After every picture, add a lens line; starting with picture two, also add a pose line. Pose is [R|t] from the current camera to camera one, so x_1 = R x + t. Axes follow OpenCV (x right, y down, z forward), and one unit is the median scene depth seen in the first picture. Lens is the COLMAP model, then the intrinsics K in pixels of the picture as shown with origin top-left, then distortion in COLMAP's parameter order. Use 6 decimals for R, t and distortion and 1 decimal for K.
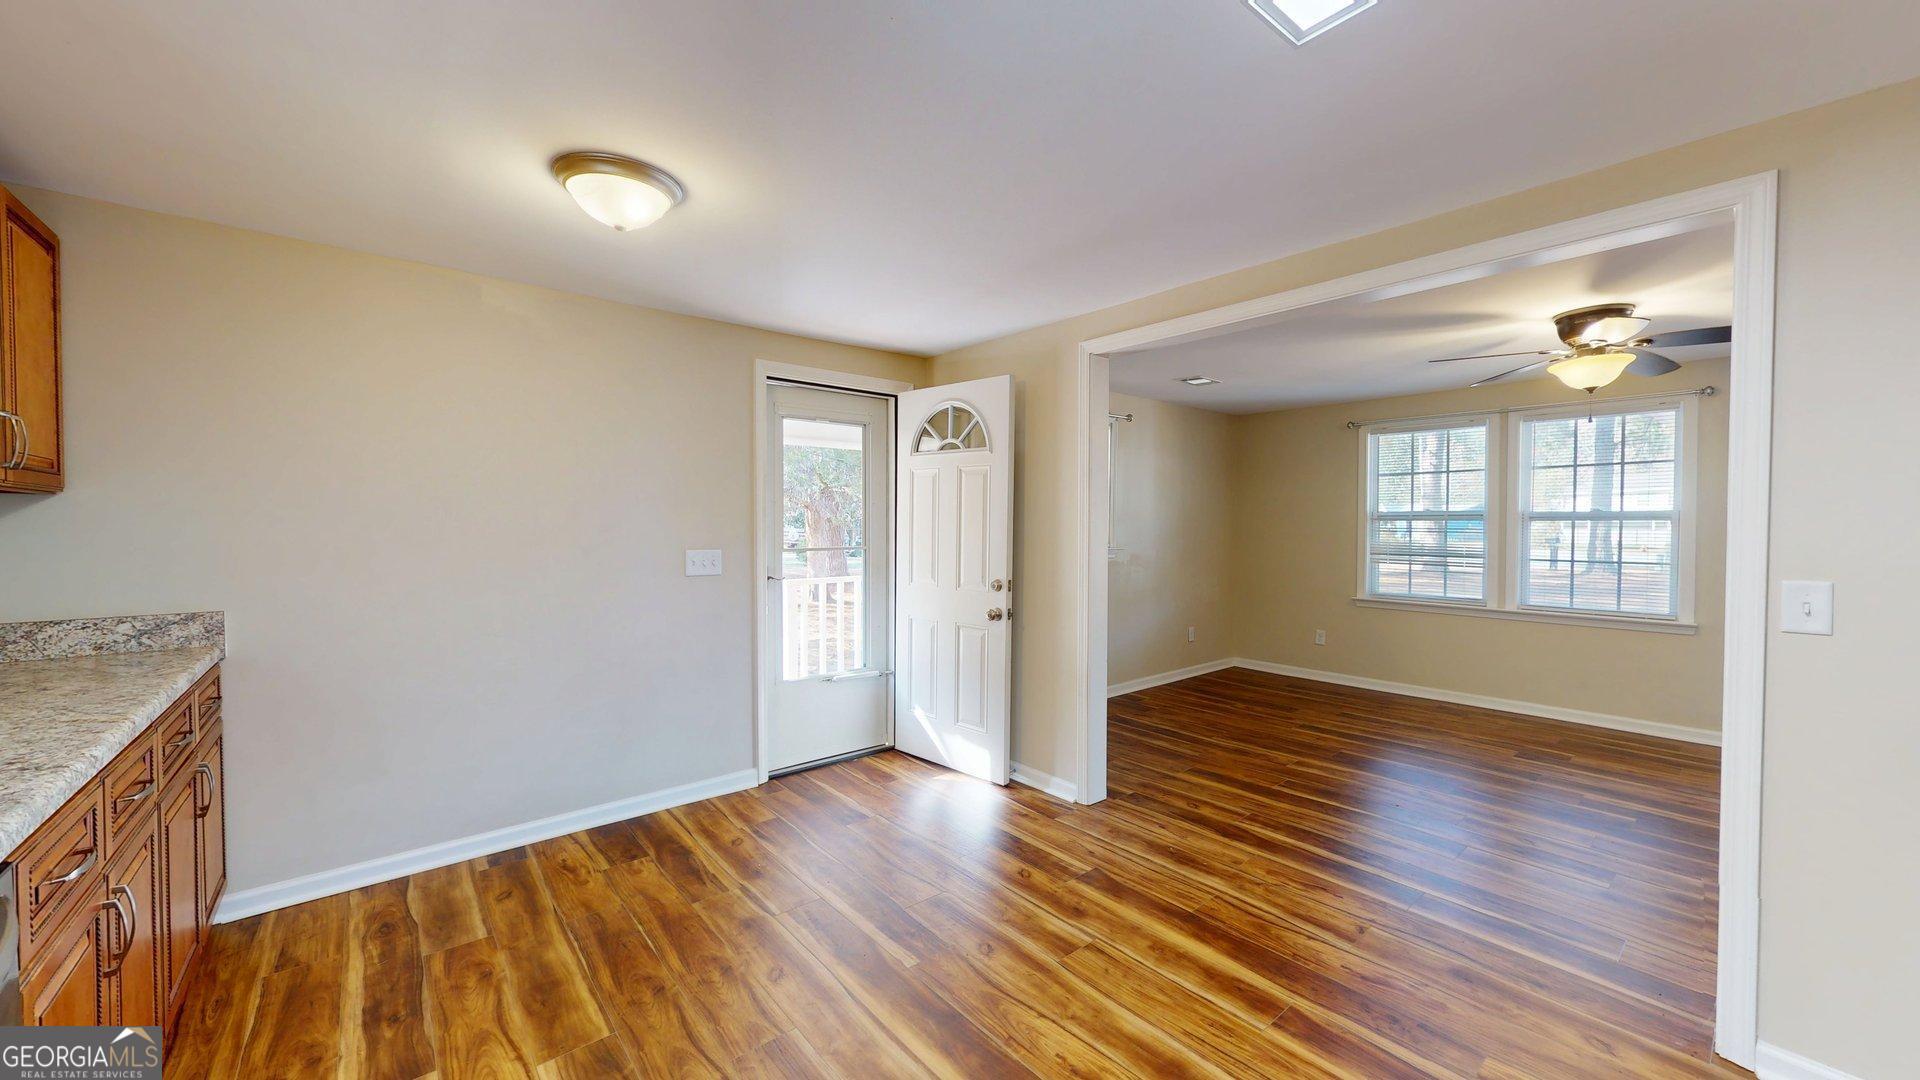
lens RADIAL K [[703.0, 0, 960.0], [0, 703.0, 540.0], [0, 0, 1]] dist [0.001426, 0.000174]
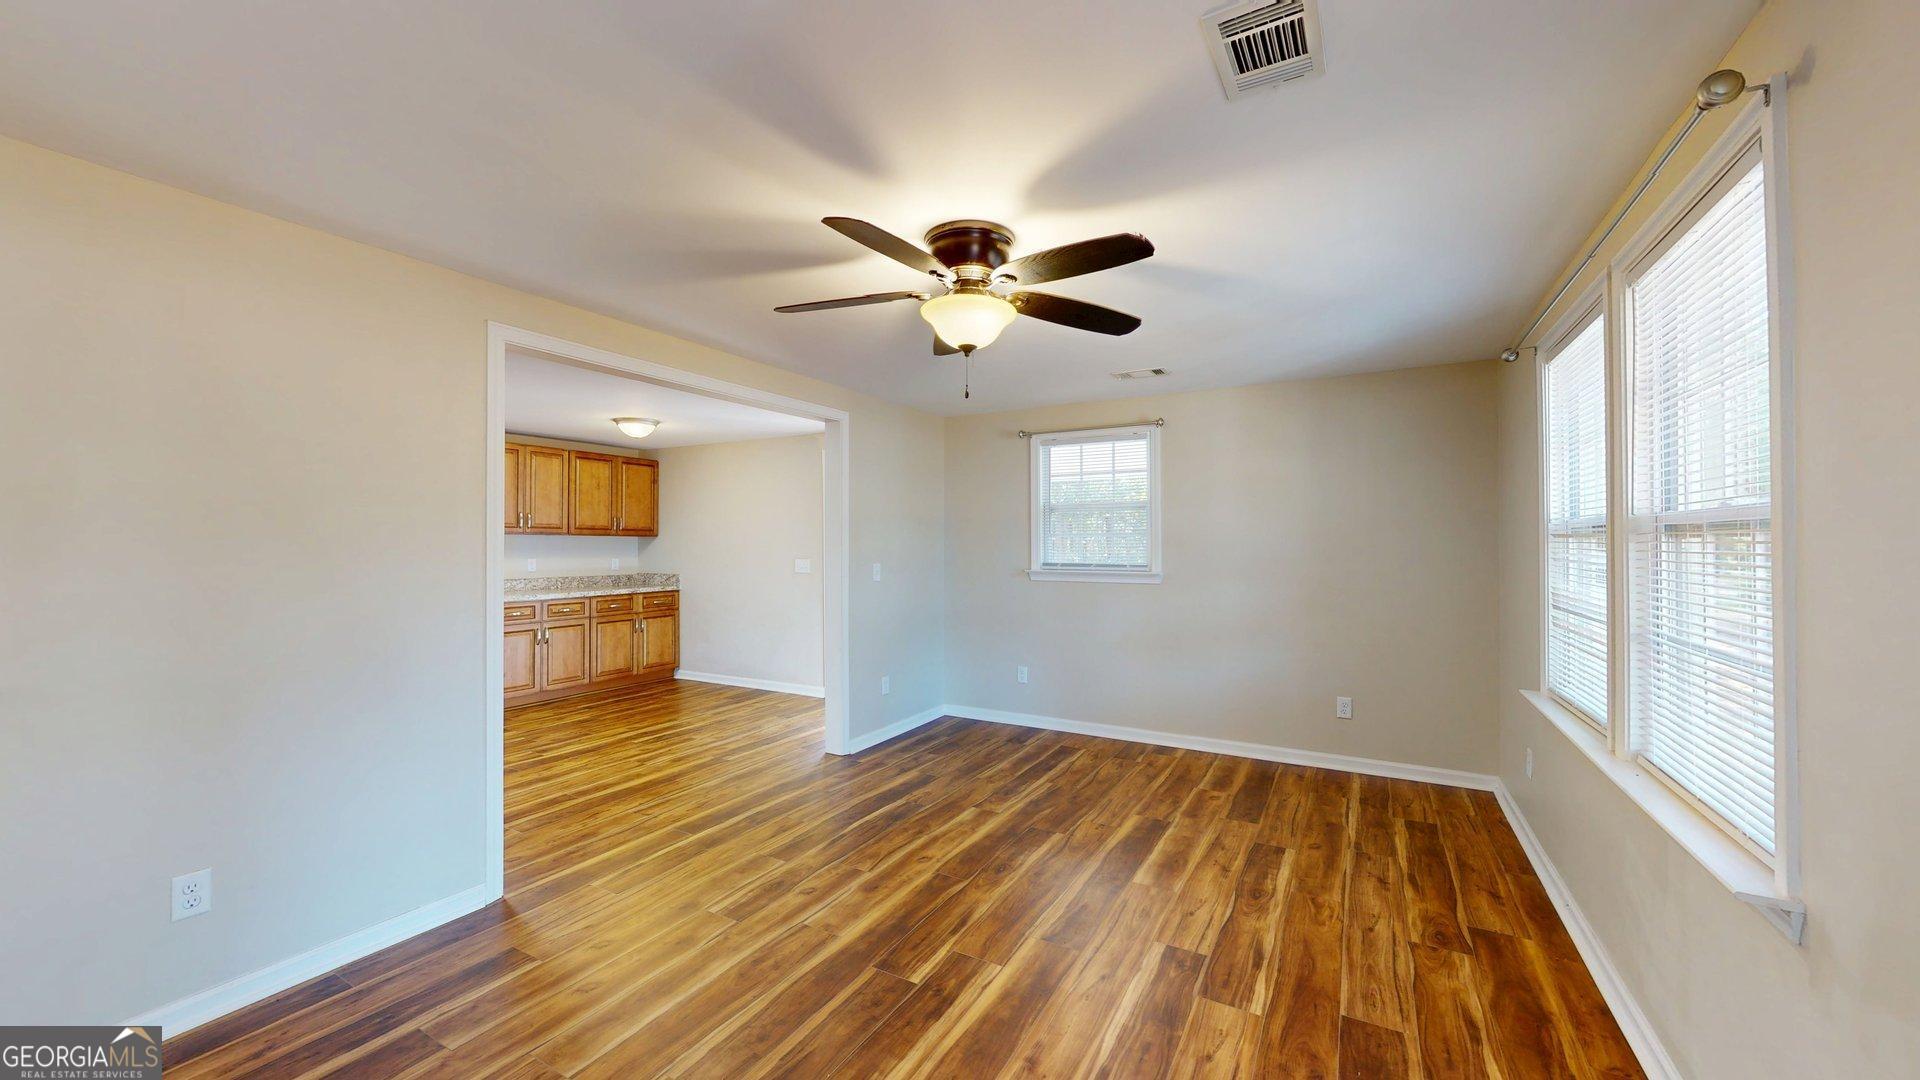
lens RADIAL K [[703.0, 0, 960.0], [0, 703.0, 540.0], [0, 0, 1]] dist [0.001426, 0.000174]
pose [[0.346168, -0.004121, -0.938164, 1.492732], [-0.019168, 0.999751, -0.011464, -0.023314], [0.937977, 0.021951, 0.346002, 0.733403]]
